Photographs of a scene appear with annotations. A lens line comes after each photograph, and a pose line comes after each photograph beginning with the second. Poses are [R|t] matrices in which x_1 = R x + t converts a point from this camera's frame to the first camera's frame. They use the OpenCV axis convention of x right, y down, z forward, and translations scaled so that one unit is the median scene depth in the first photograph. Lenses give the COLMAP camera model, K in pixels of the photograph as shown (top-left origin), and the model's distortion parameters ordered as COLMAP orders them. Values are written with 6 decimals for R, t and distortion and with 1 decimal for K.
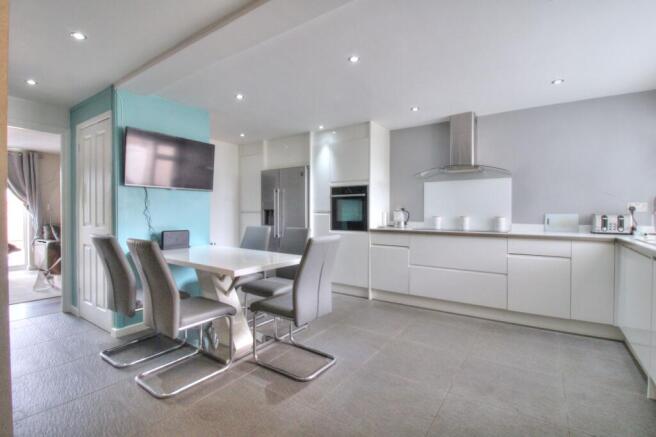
lens RADIAL K [[311.4, 0, 326.1], [0, 311.4, 214.8], [0, 0, 1]] dist [-0.000364, -0.000333]
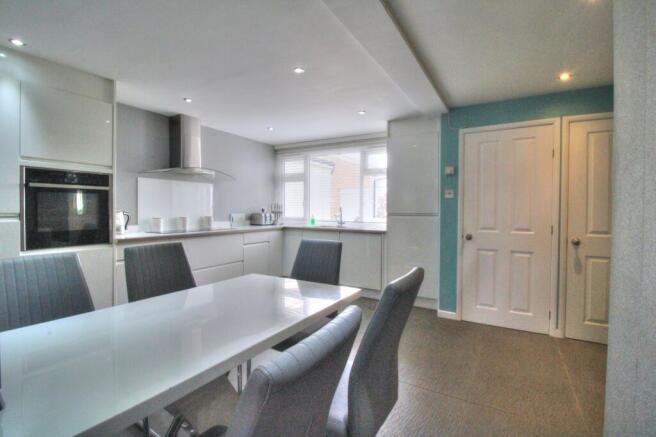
lens RADIAL K [[311.4, 0, 326.1], [0, 311.4, 214.8], [0, 0, 1]] dist [-0.000364, -0.000333]
pose [[-0.070714, -0.024122, 0.997205, -0.590643], [-0.005619, 0.999701, 0.023784, -0.027558], [-0.997481, -0.003921, -0.070828, 0.600130]]
